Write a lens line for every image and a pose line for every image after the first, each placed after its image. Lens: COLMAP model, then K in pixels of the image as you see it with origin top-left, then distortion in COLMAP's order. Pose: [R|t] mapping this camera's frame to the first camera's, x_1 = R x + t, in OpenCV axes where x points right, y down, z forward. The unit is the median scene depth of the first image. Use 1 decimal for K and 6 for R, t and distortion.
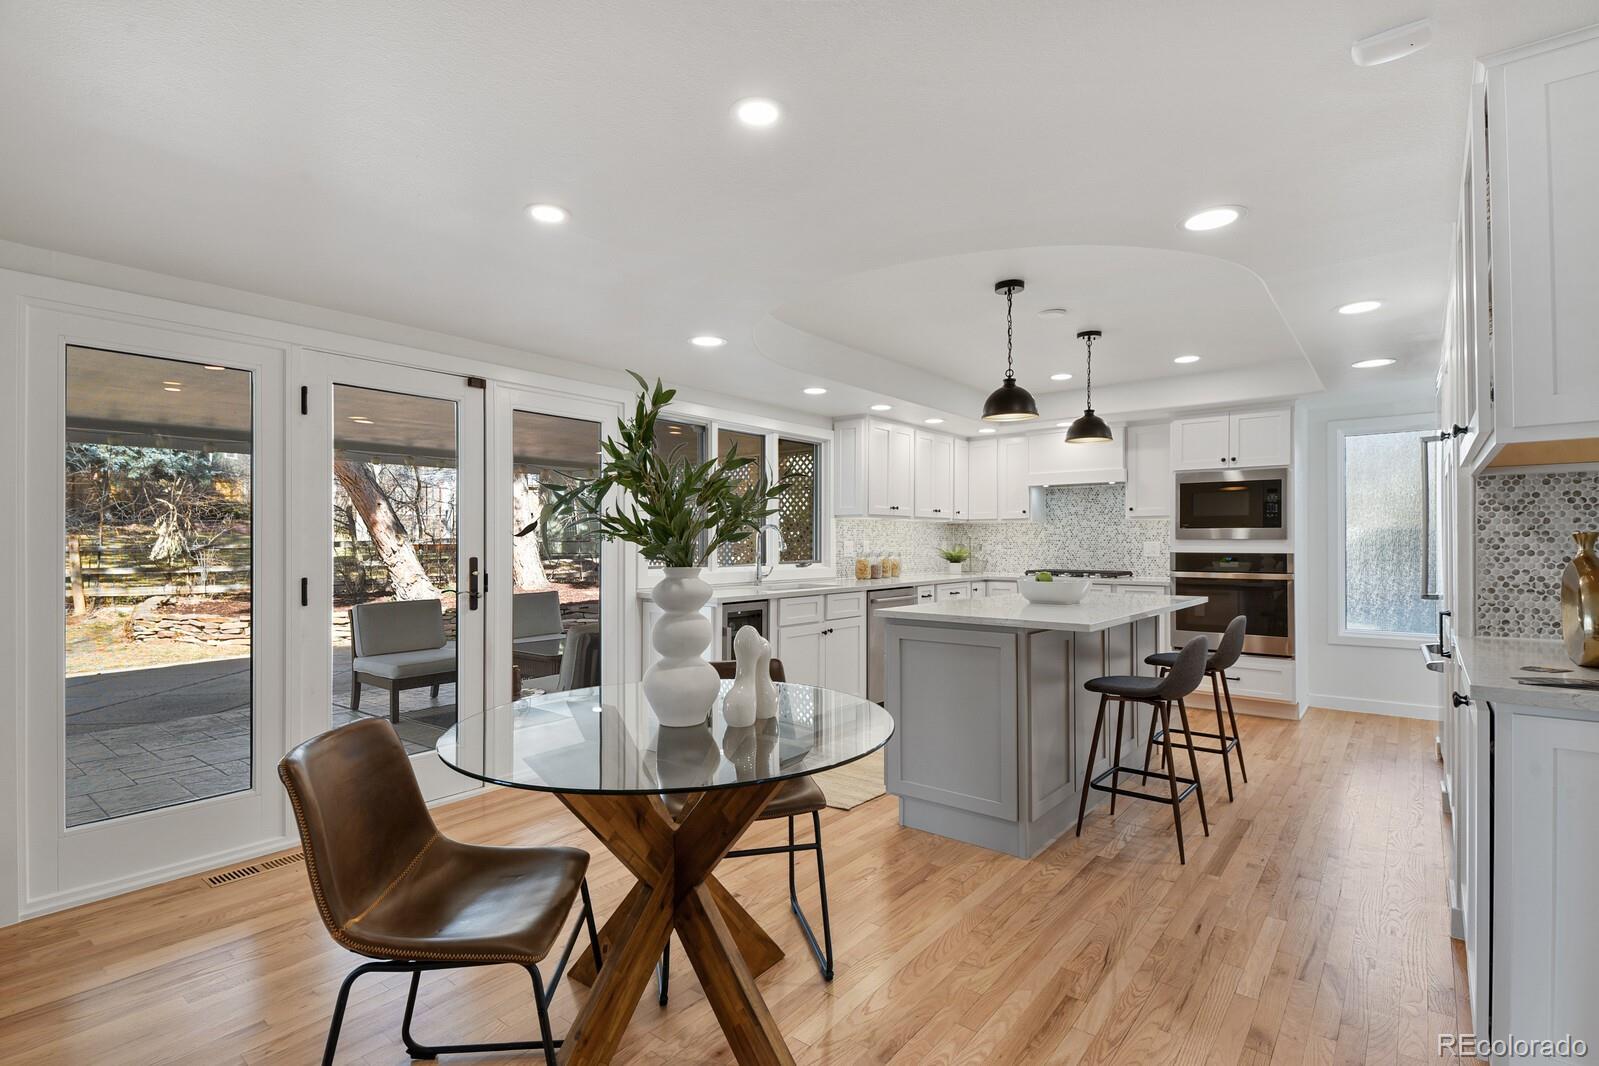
lens RADIAL K [[765.4, 0, 789.4], [0, 765.4, 539.4], [0, 0, 1]] dist [0.034409, -0.022131]
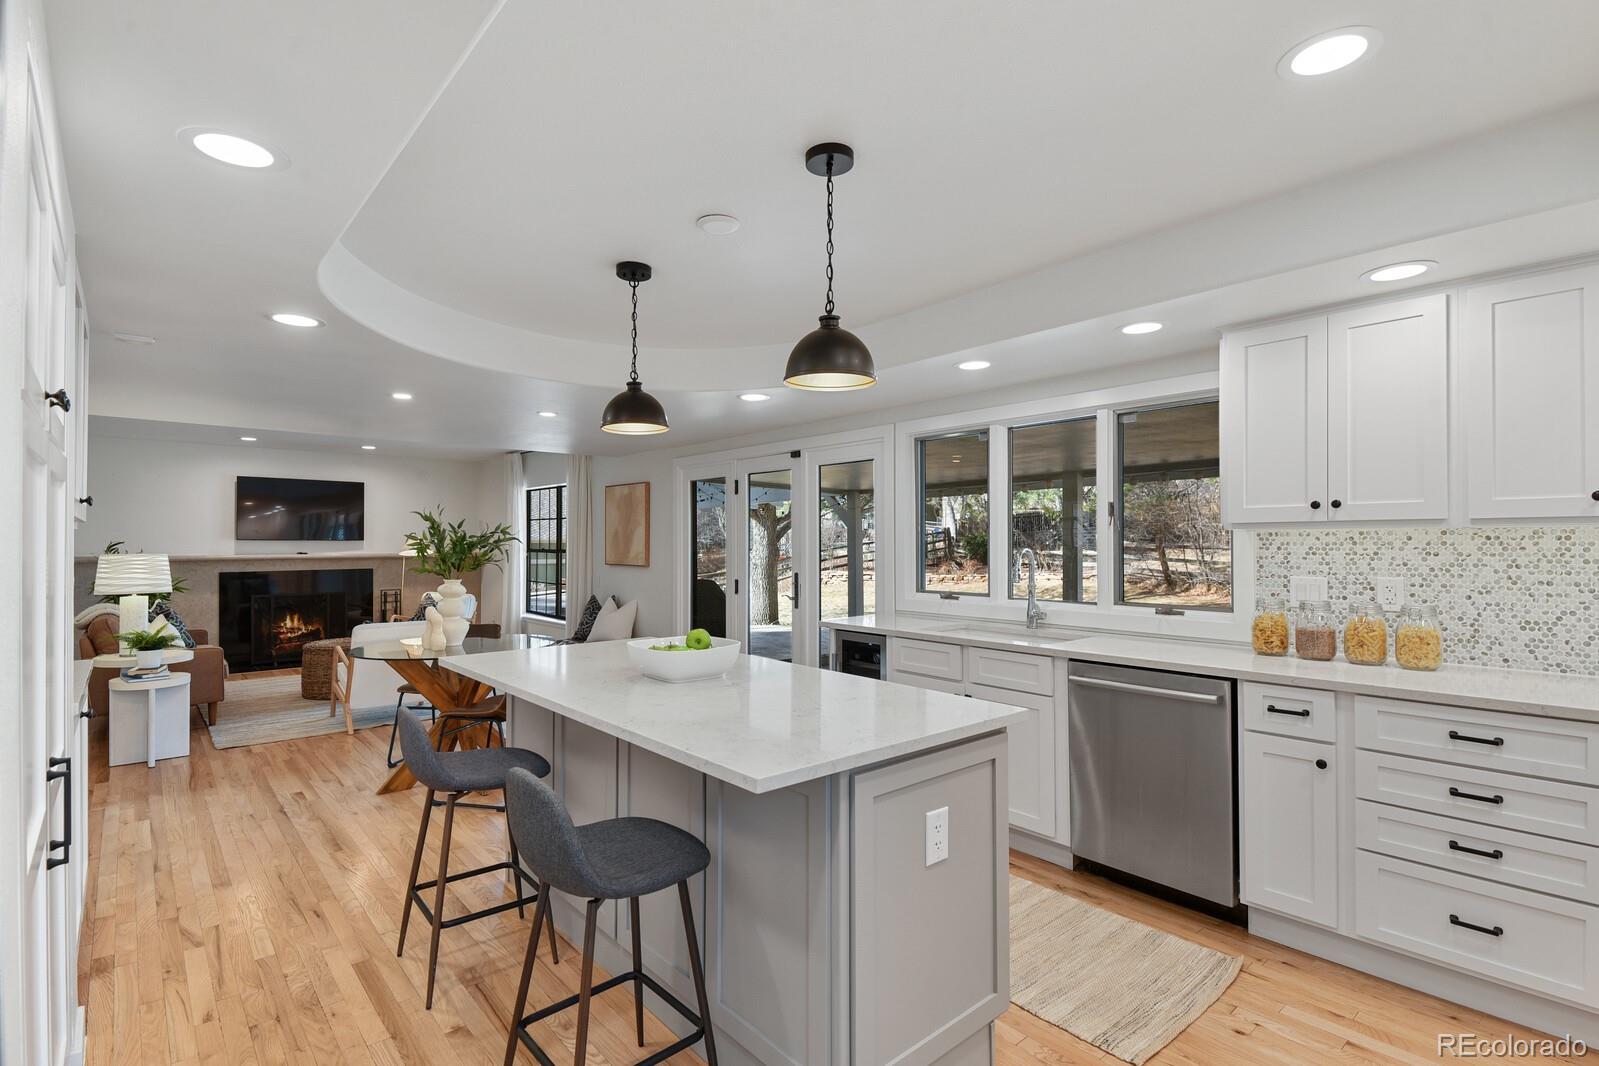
lens RADIAL K [[765.4, 0, 801.5], [0, 765.4, 533.7], [0, 0, 1]] dist [0.034409, -0.022131]
pose [[-0.176663, -0.010512, -0.984215, 0.656799], [0.006687, 0.999907, -0.011880, -0.021909], [0.984249, -0.008680, -0.176577, 0.813652]]
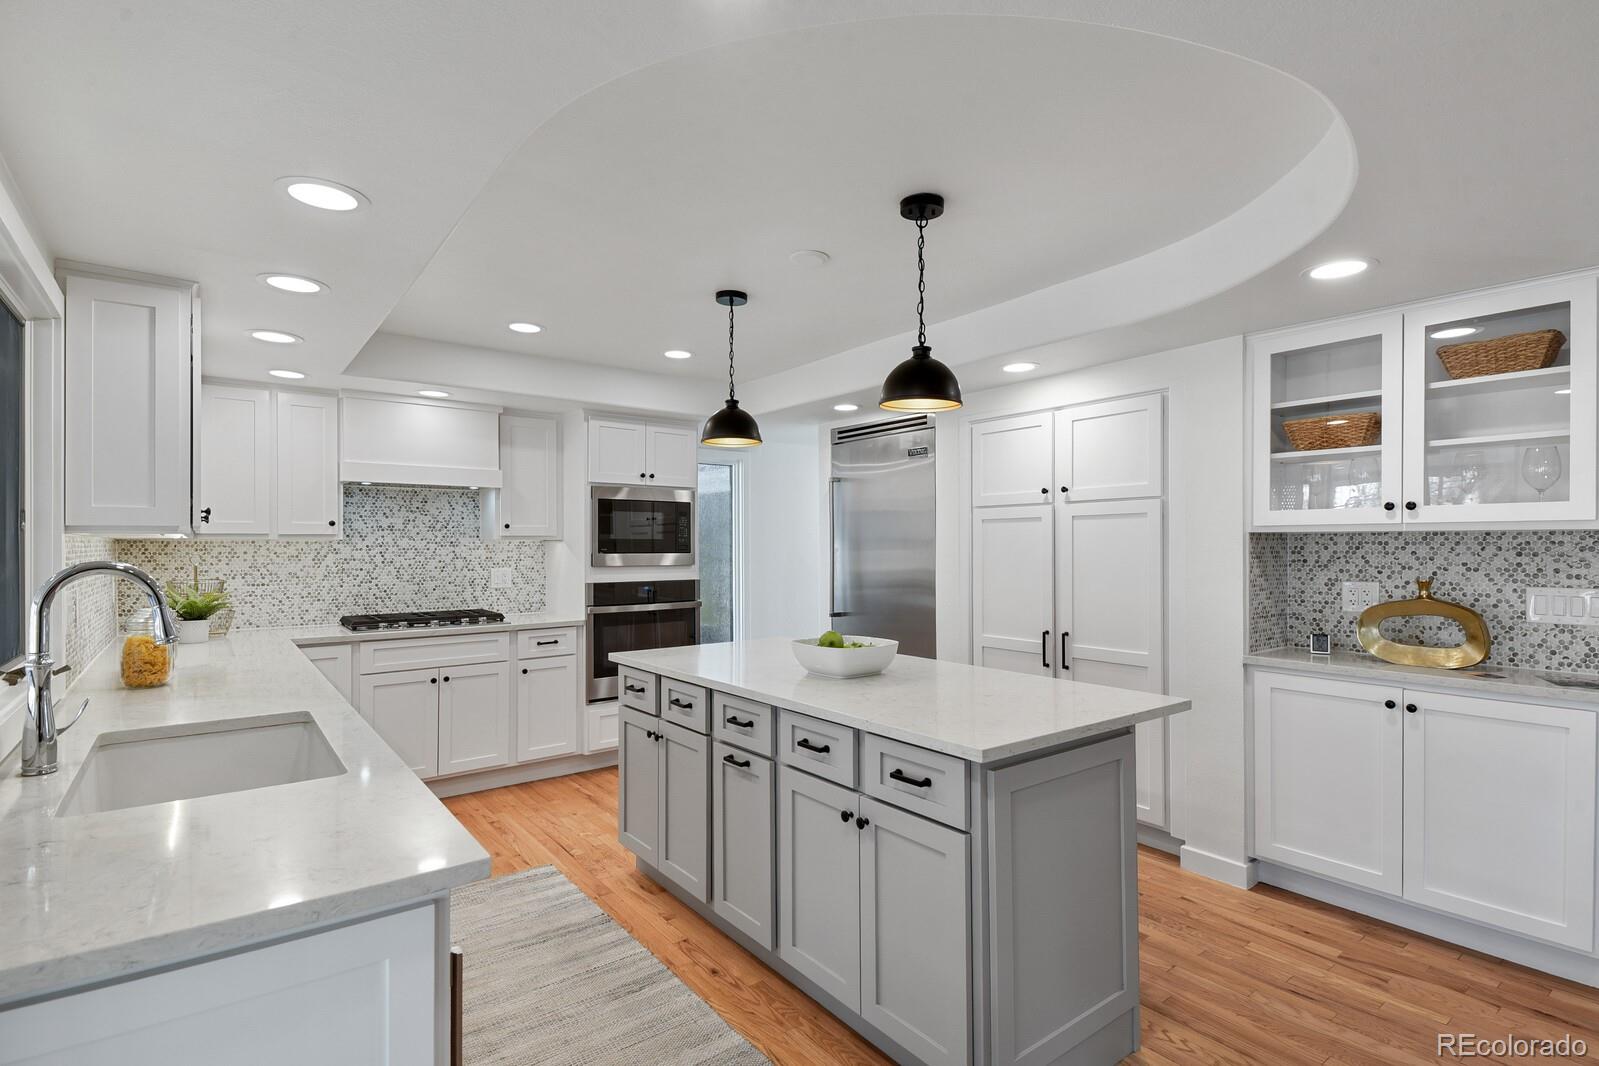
lens RADIAL K [[765.4, 0, 815.1], [0, 765.4, 549.4], [0, 0, 1]] dist [0.034409, -0.022131]
pose [[0.220061, -0.007002, 0.975461, -0.229166], [-0.001399, 0.999971, 0.007494, -0.024333], [-0.975485, -0.003014, 0.220044, 0.580153]]
